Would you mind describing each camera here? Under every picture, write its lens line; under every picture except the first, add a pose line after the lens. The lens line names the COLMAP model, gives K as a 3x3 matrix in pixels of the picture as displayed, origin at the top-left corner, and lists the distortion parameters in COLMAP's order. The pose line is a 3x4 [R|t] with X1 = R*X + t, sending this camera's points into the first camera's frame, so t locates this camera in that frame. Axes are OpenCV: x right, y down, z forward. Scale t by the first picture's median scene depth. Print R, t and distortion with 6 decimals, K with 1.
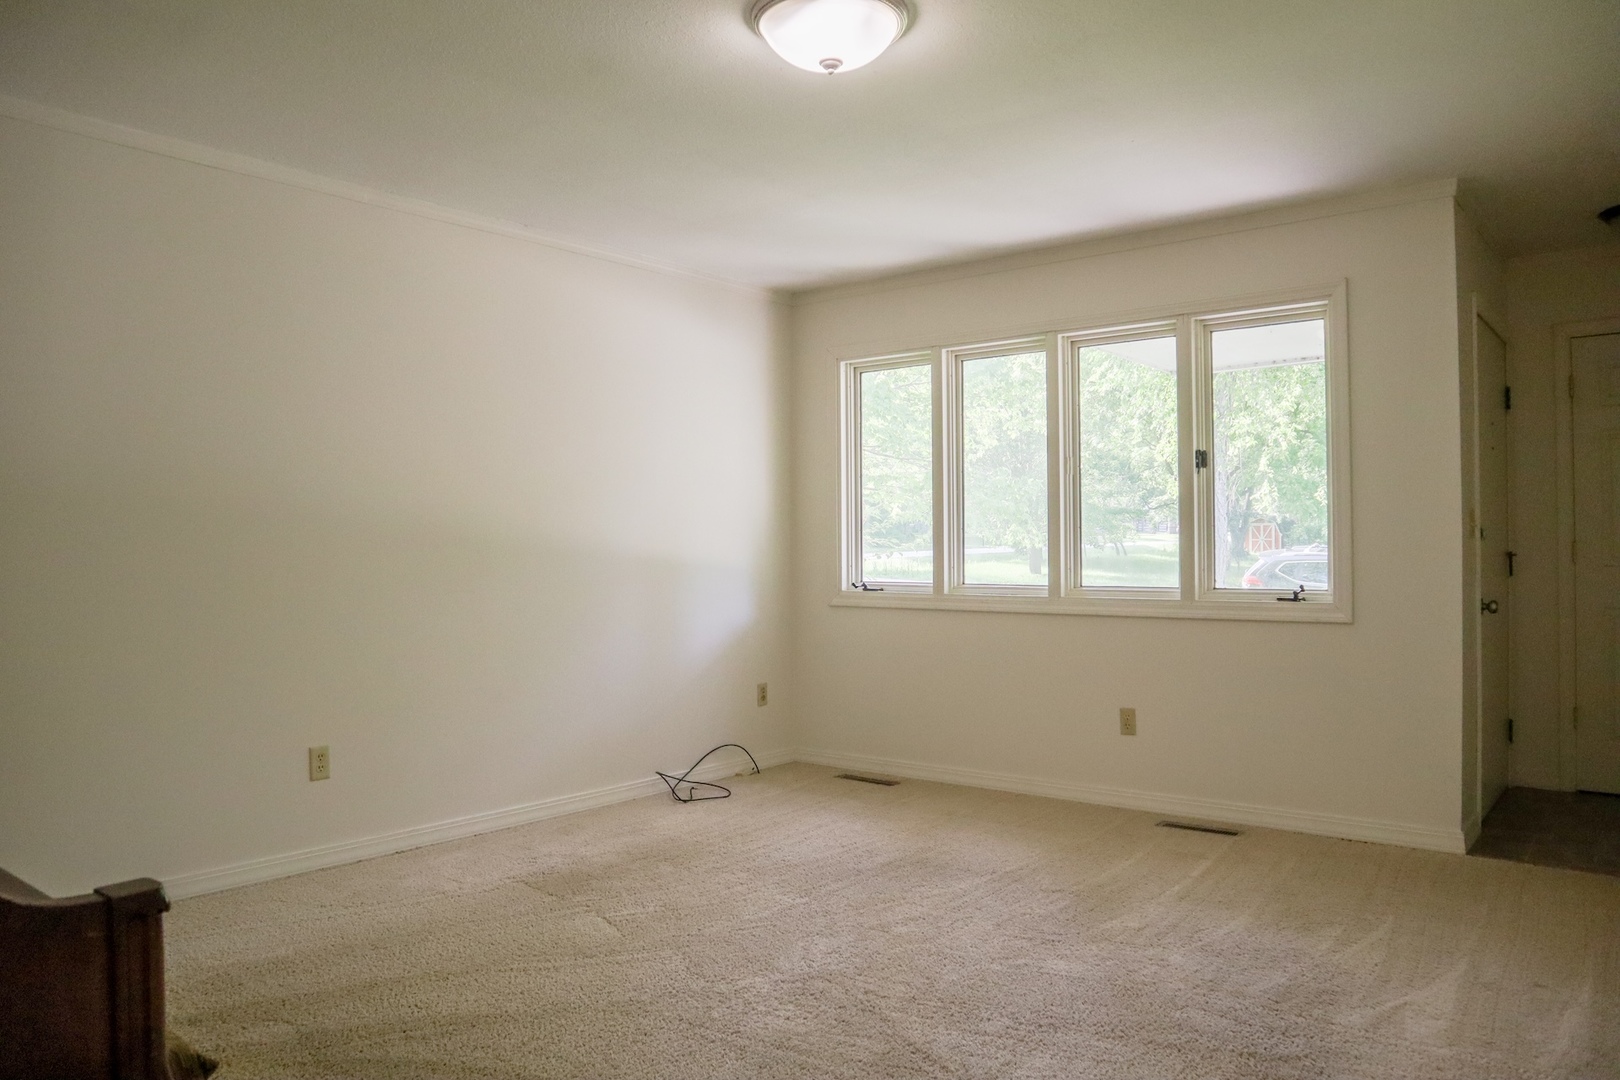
lens RADIAL K [[1166.8, 0, 810.0], [0, 1166.8, 540.0], [0, 0, 1]] dist [-0.000061, 0.000646]
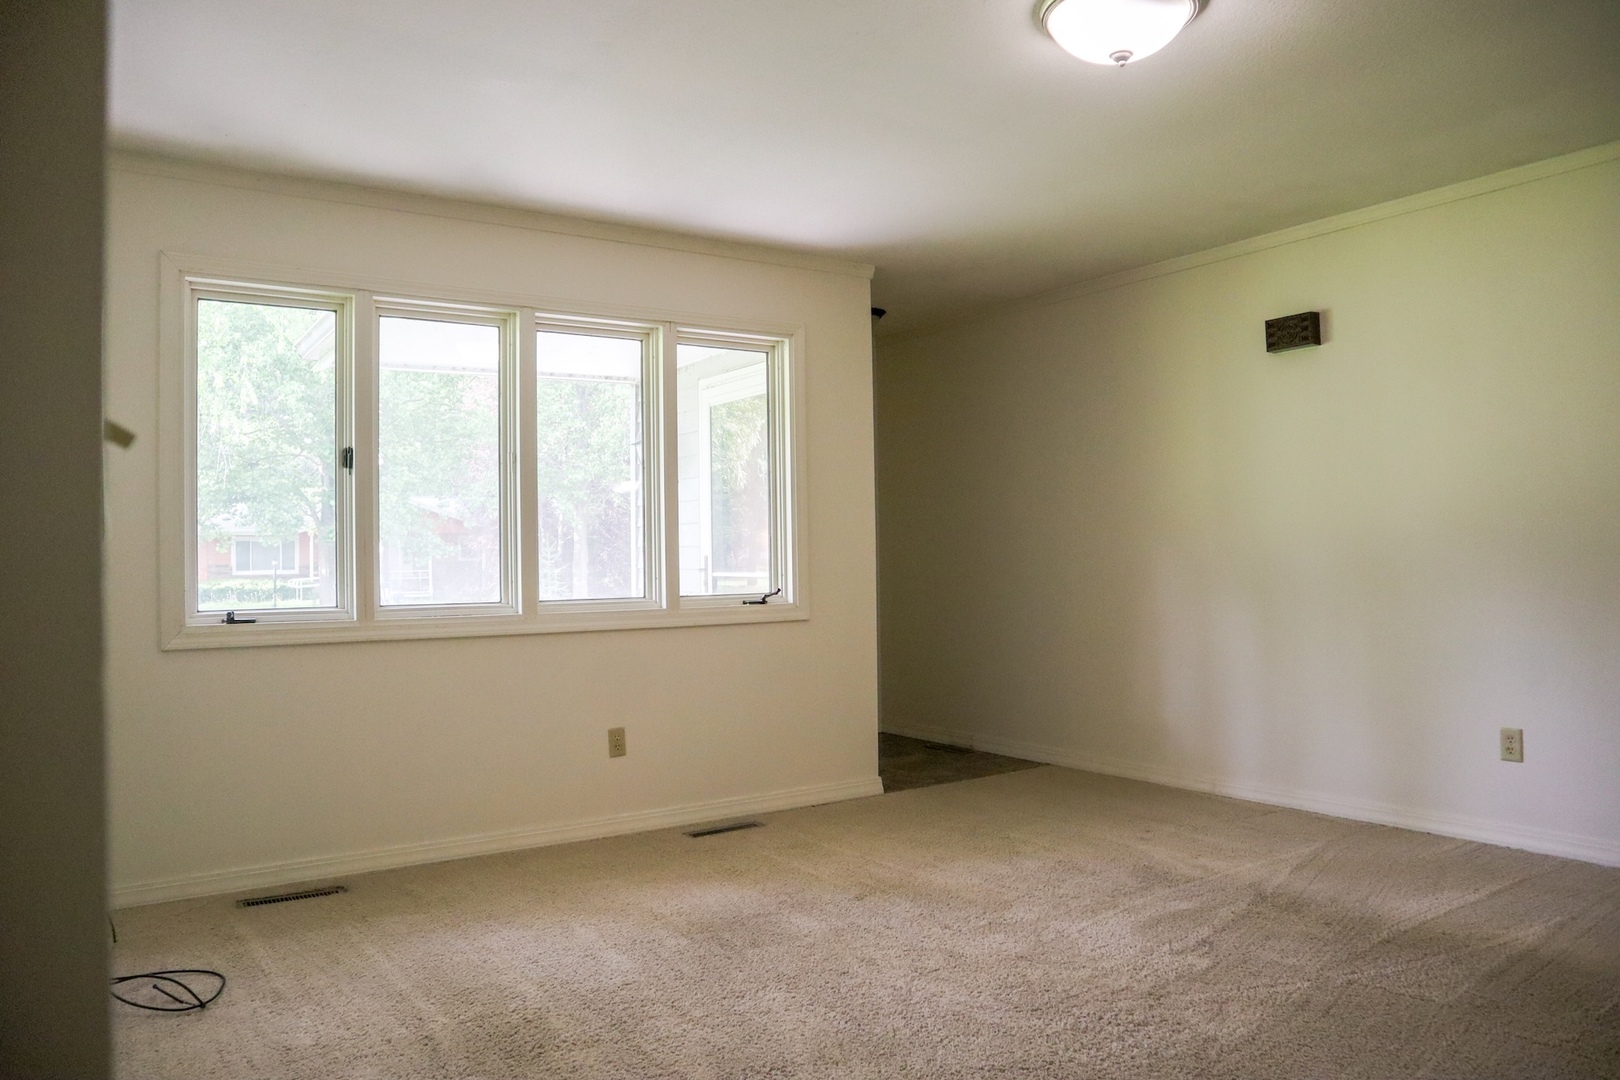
lens RADIAL K [[1202.1, 0, 810.0], [0, 1202.1, 540.0], [0, 0, 1]] dist [-0.005415, -0.000846]
pose [[0.310116, 0.013697, 0.950600, -0.587975], [0.005643, 0.999852, -0.016247, 0.009488], [-0.950682, 0.010402, 0.309993, 0.540053]]
